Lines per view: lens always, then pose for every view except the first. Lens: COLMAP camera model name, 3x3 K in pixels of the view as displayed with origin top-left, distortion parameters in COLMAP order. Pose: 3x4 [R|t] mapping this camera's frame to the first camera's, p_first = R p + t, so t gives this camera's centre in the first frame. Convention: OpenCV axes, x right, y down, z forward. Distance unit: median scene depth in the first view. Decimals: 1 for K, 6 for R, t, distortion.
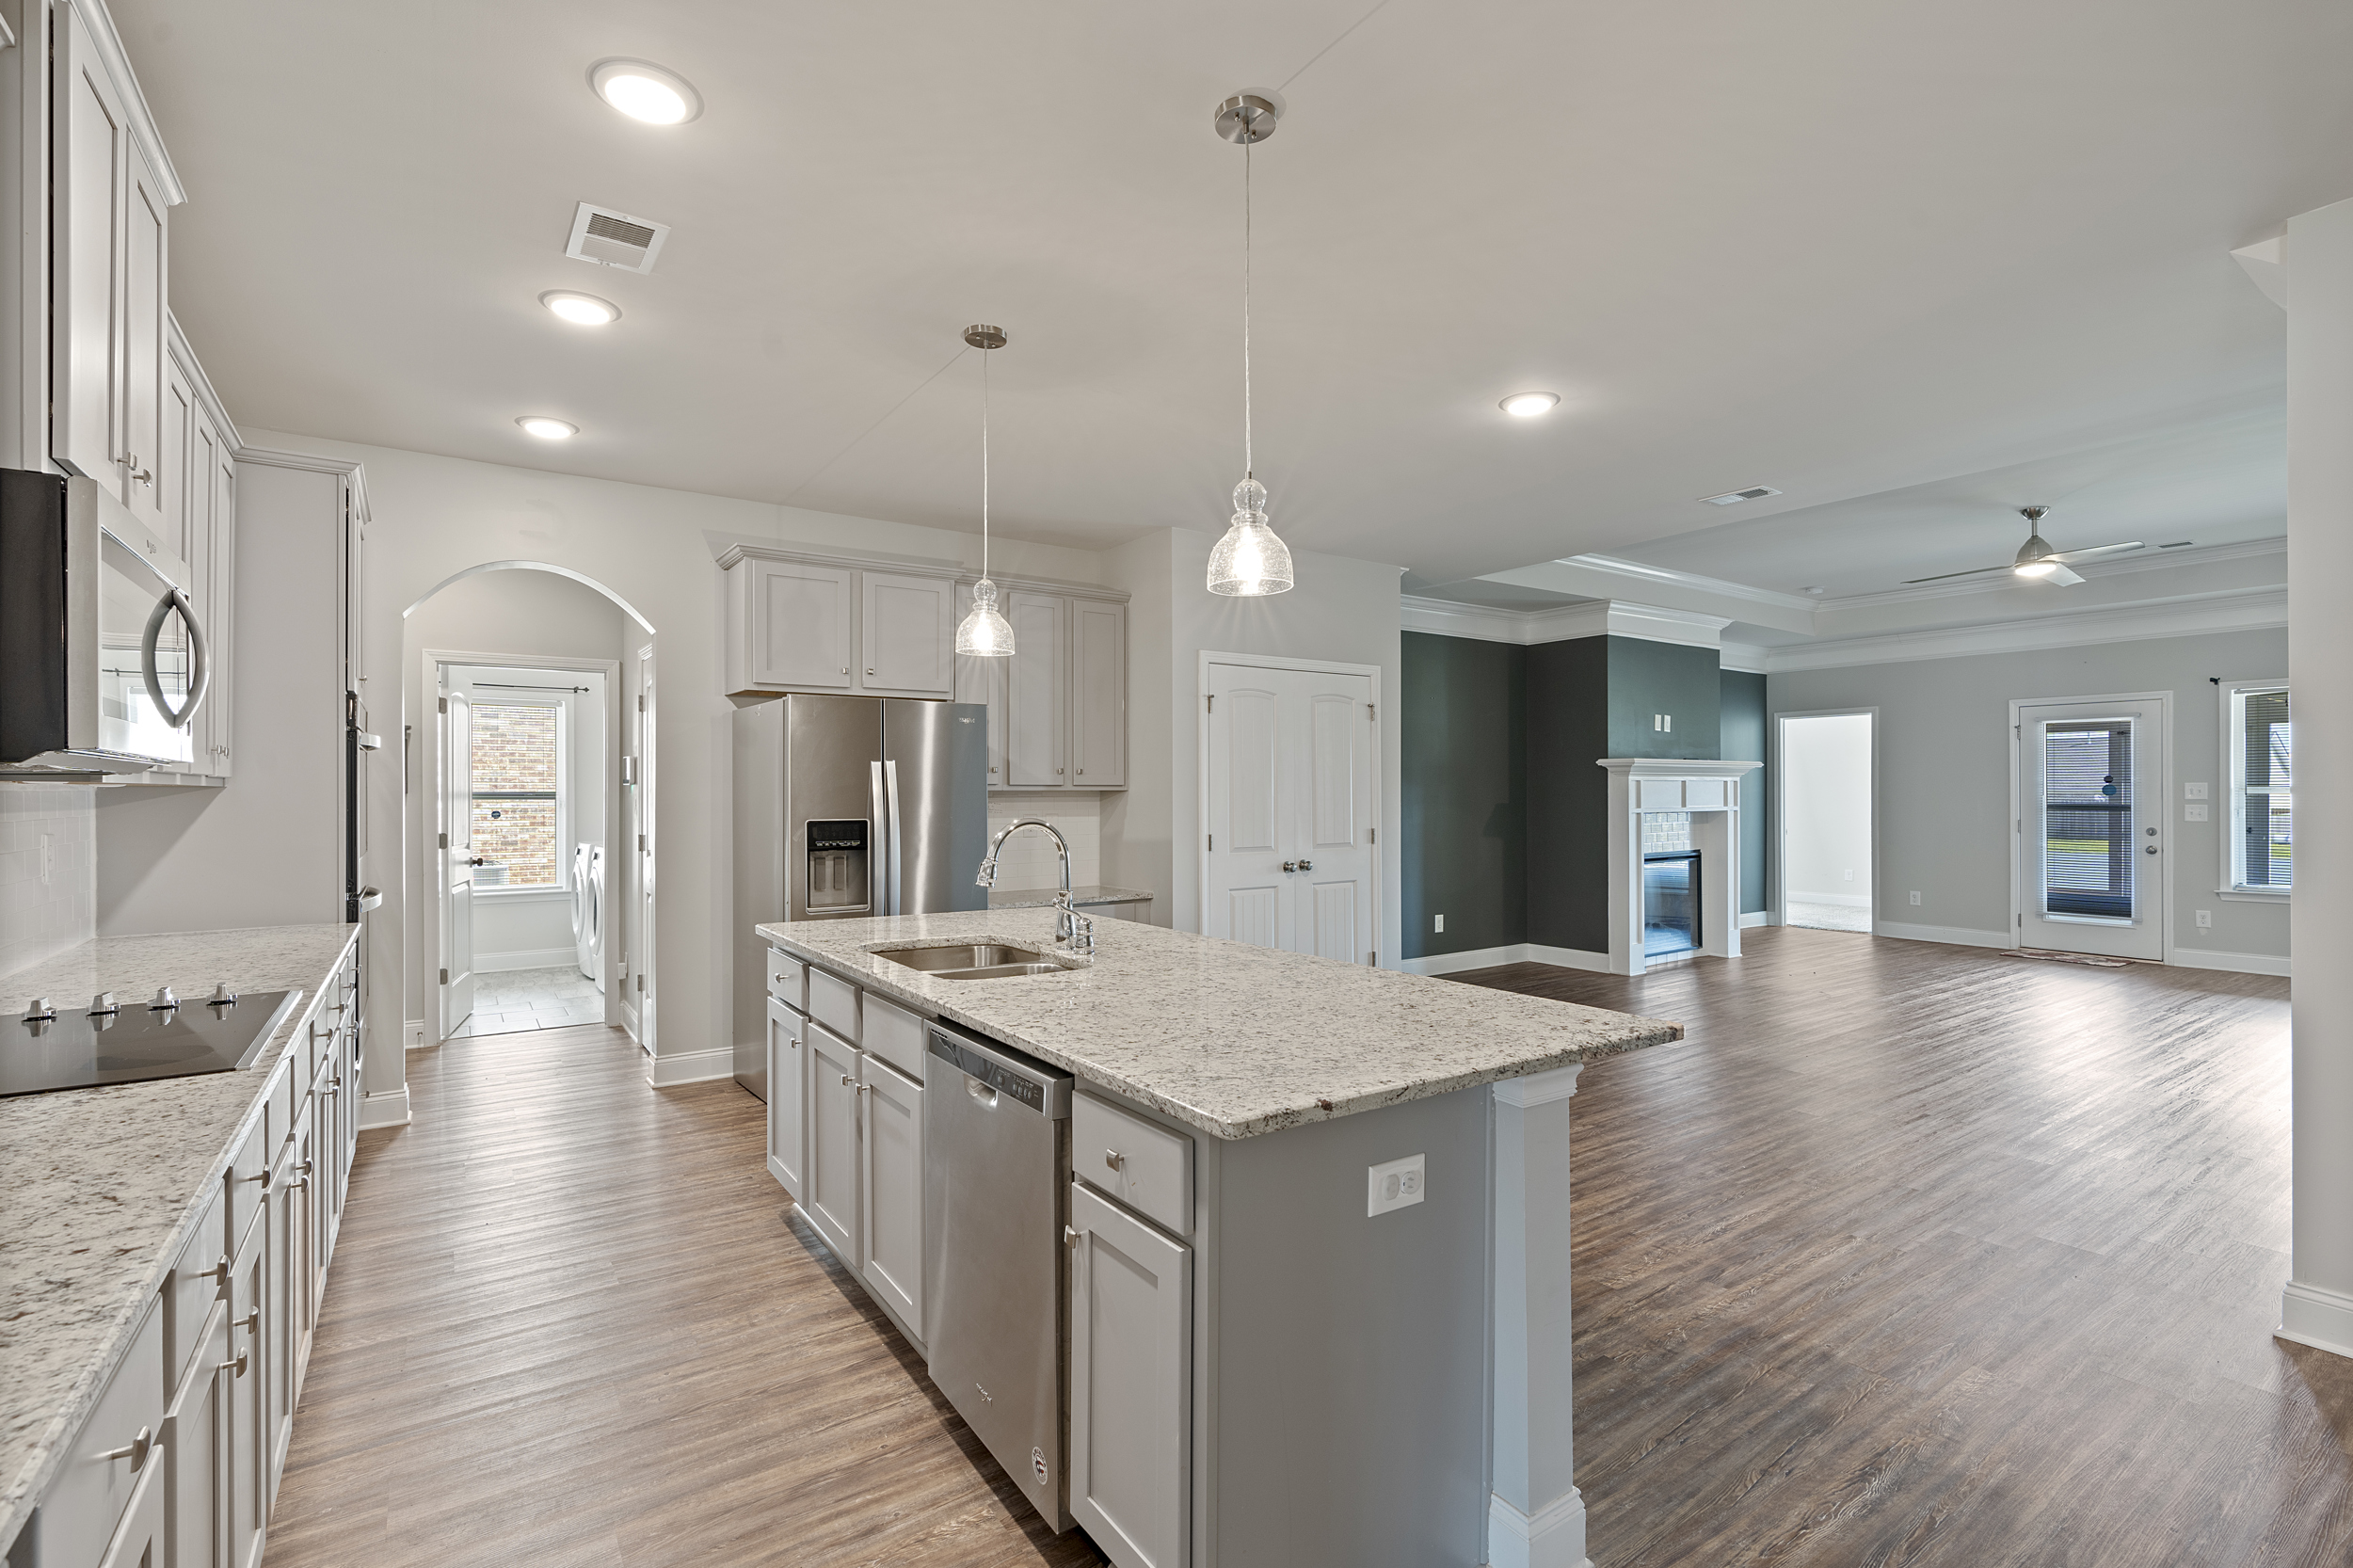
lens RADIAL K [[1054.5, 0, 1172.4], [0, 1054.5, 807.7], [0, 0, 1]] dist [-0.008788, 0.001138]
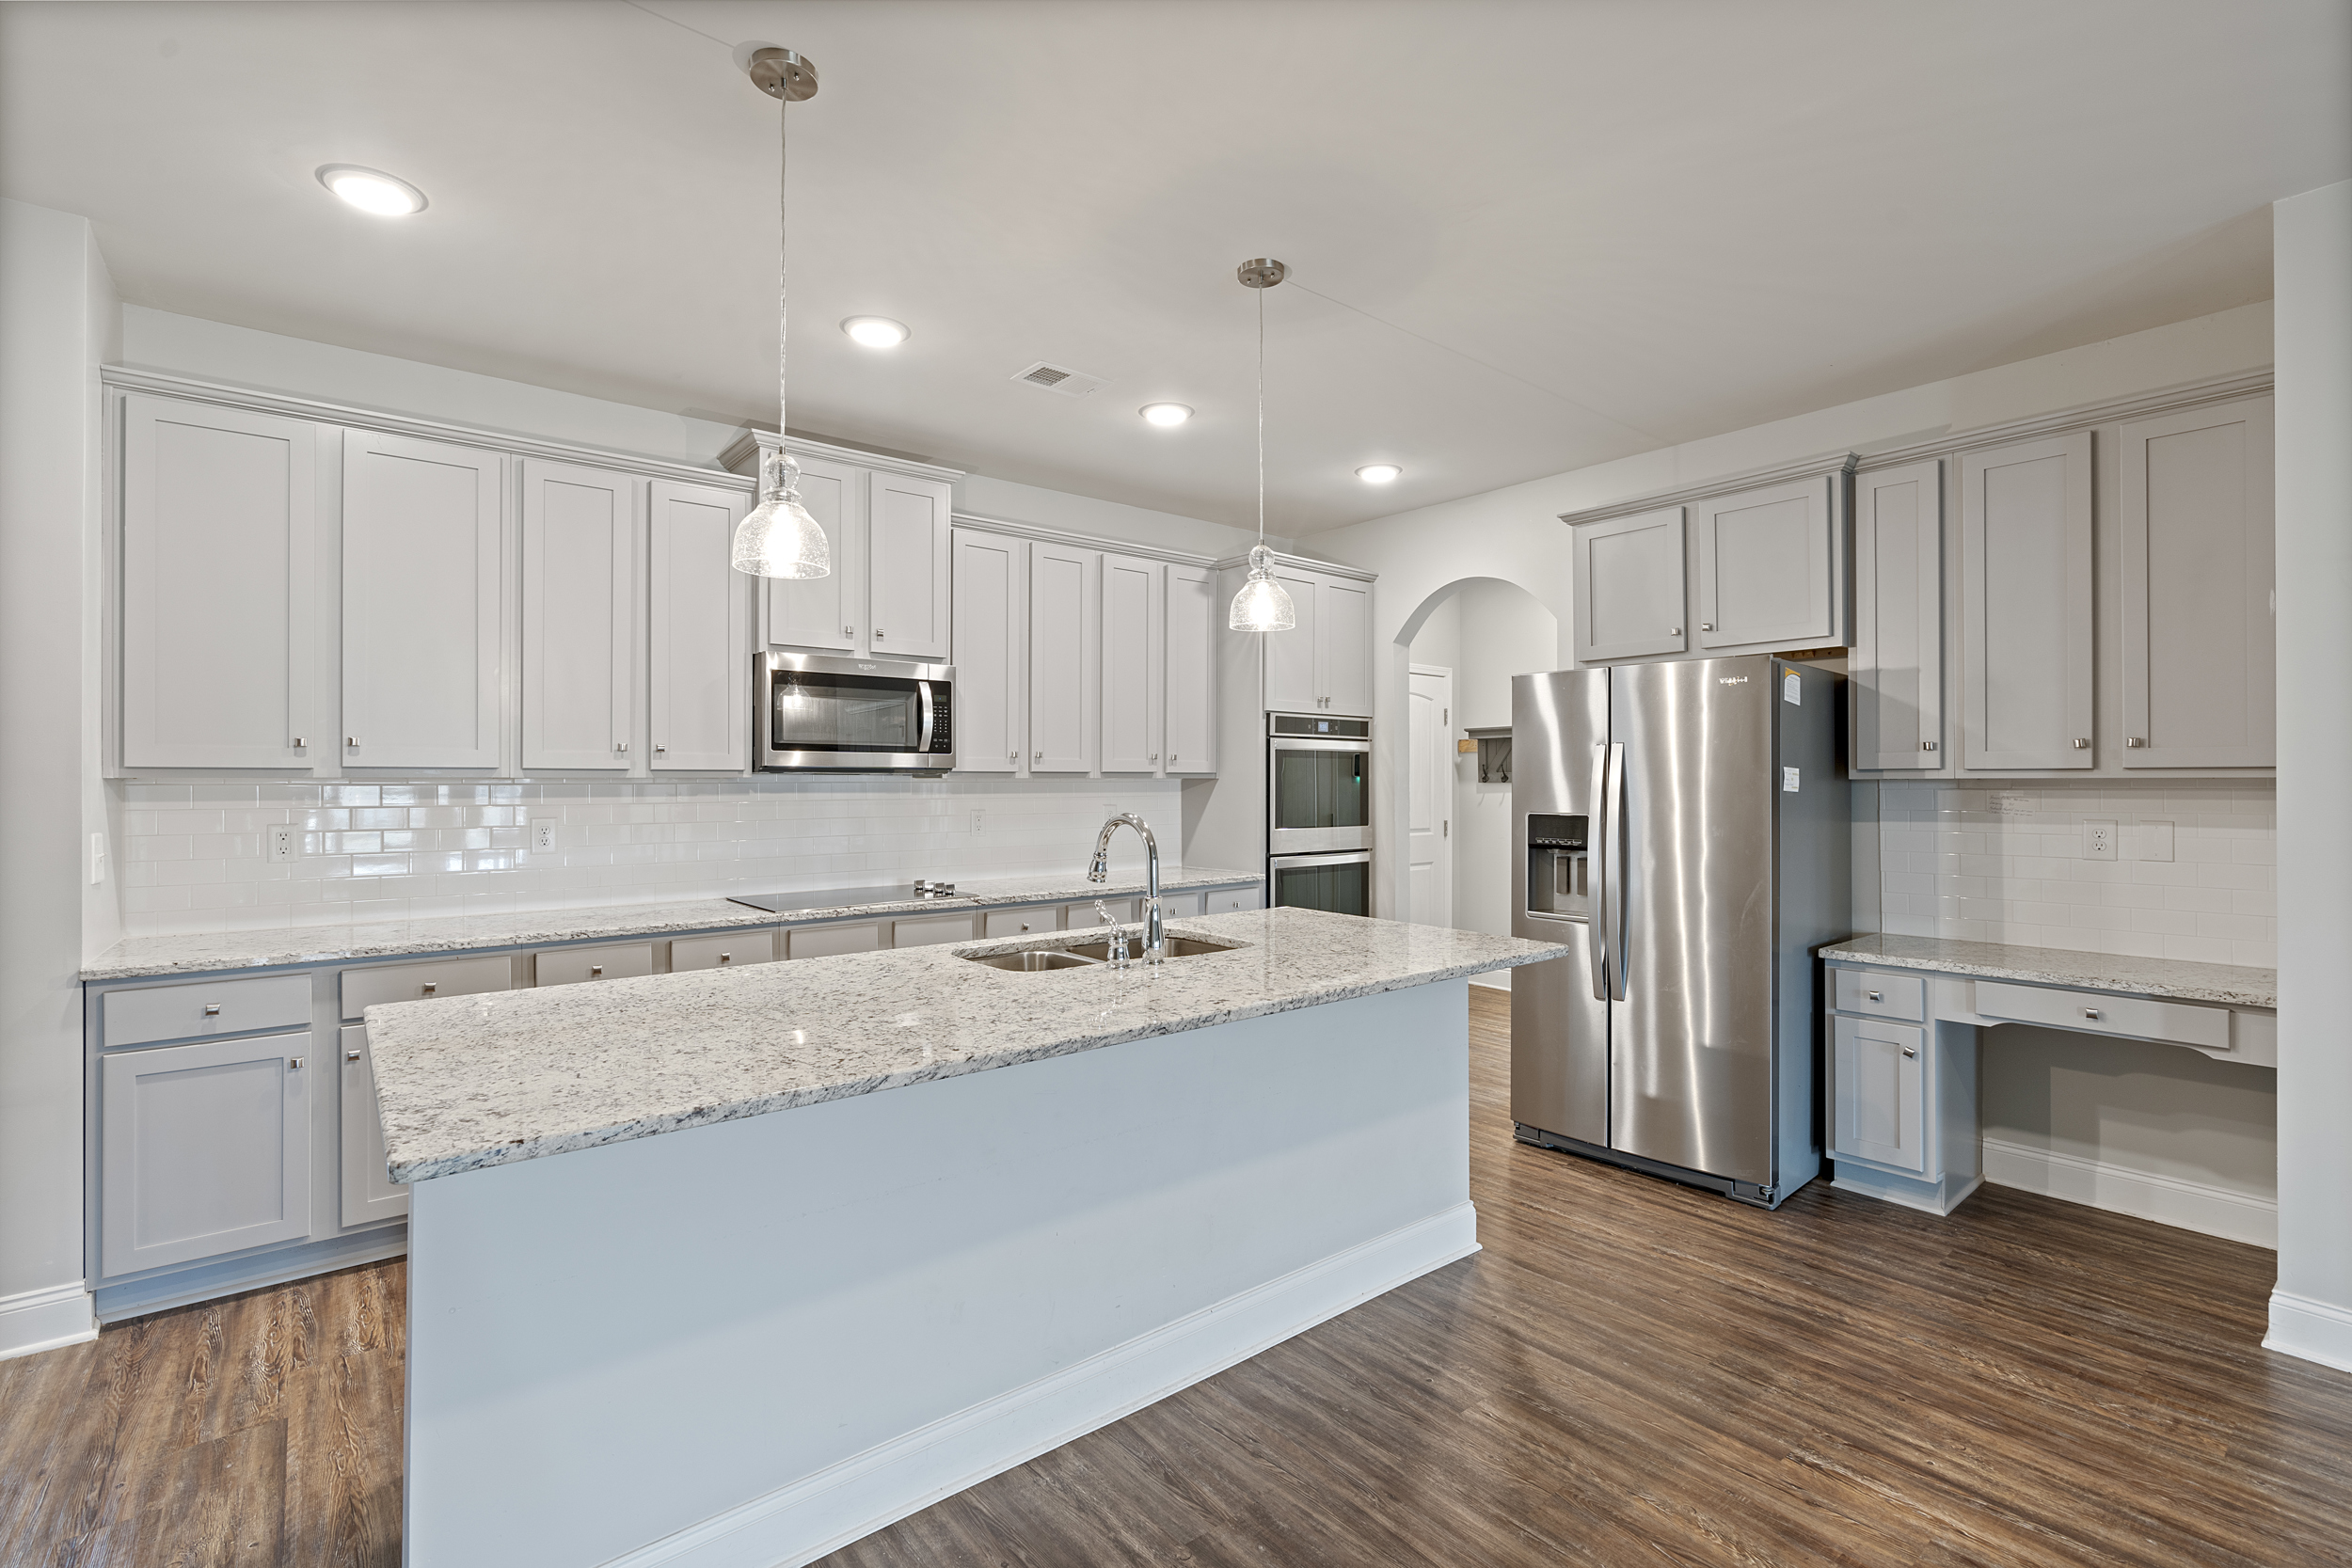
lens RADIAL K [[1058.3, 0, 1182.6], [0, 1058.3, 780.7], [0, 0, 1]] dist [-0.006137, 0.001867]
pose [[0.096435, 0.001003, -0.995339, 0.655474], [-0.012368, 0.999924, -0.000190, -0.014961], [0.995262, 0.012328, 0.096440, 0.787053]]
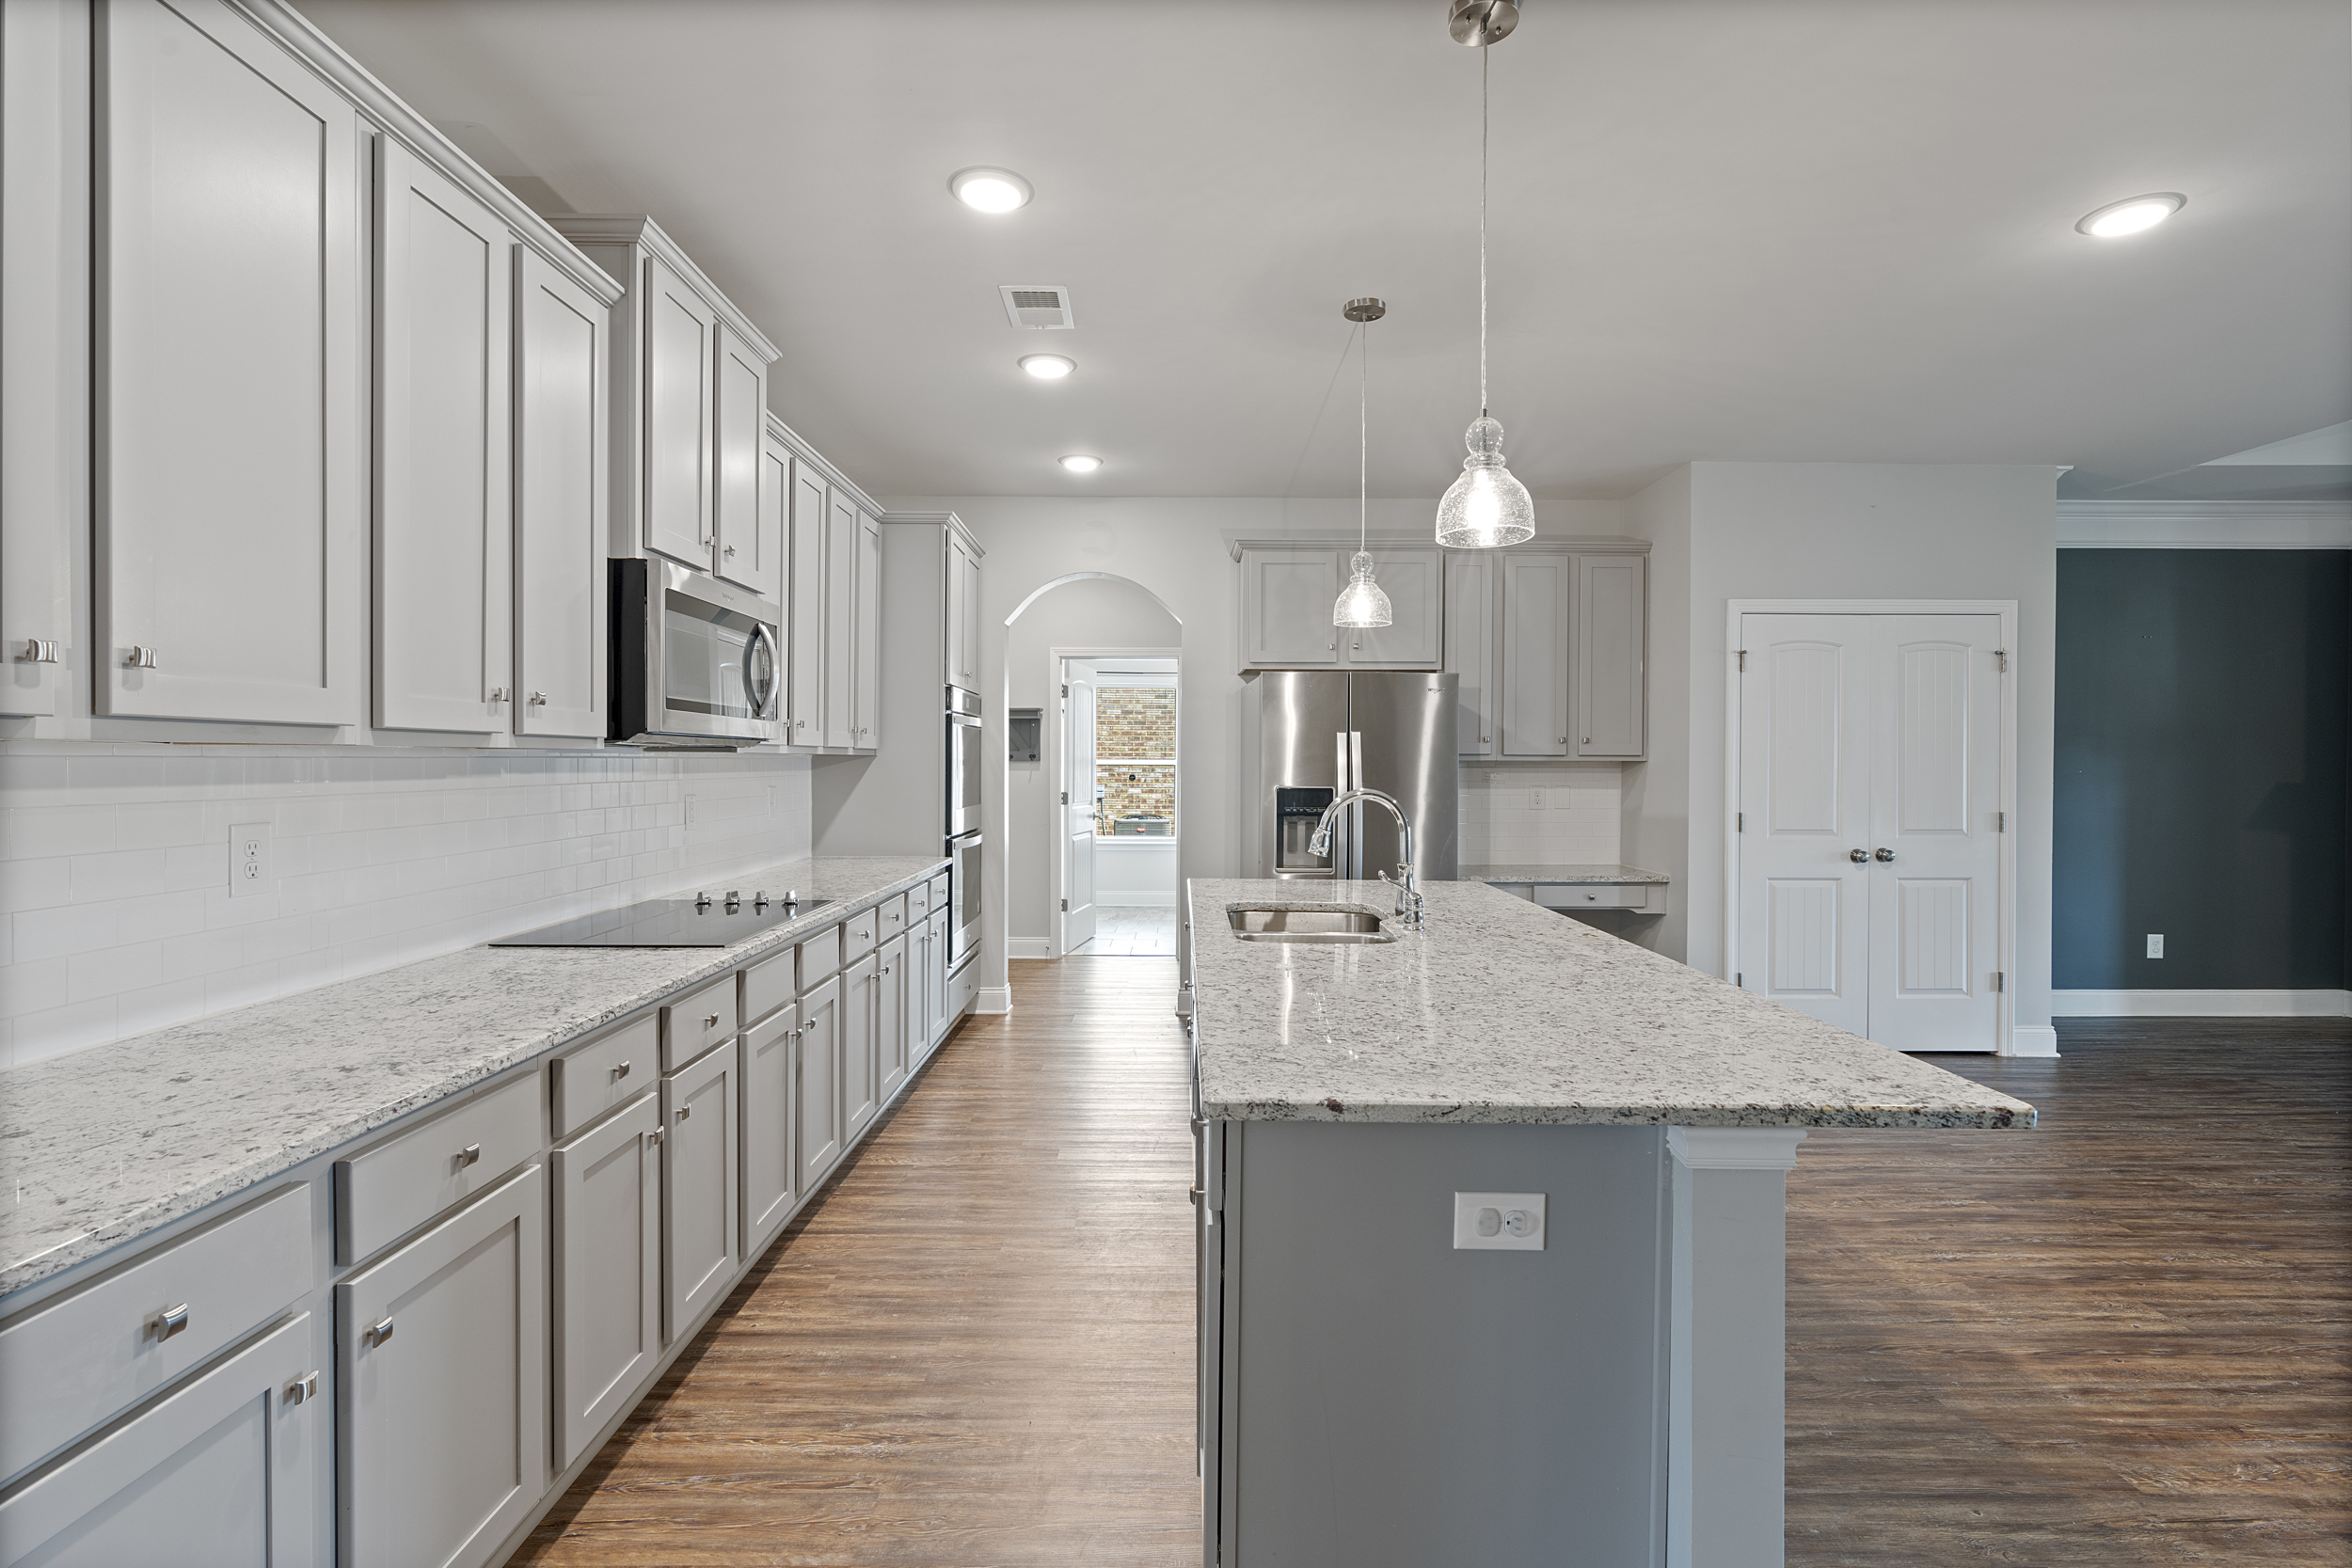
lens RADIAL K [[1041.0, 0, 1184.9], [0, 1041.0, 786.0], [0, 0, 1]] dist [-0.010333, 0.004362]
pose [[0.825755, 0.018470, -0.563726, 0.228566], [-0.013349, 0.999824, 0.013204, -0.002826], [0.563870, -0.003378, 0.825856, 0.074721]]
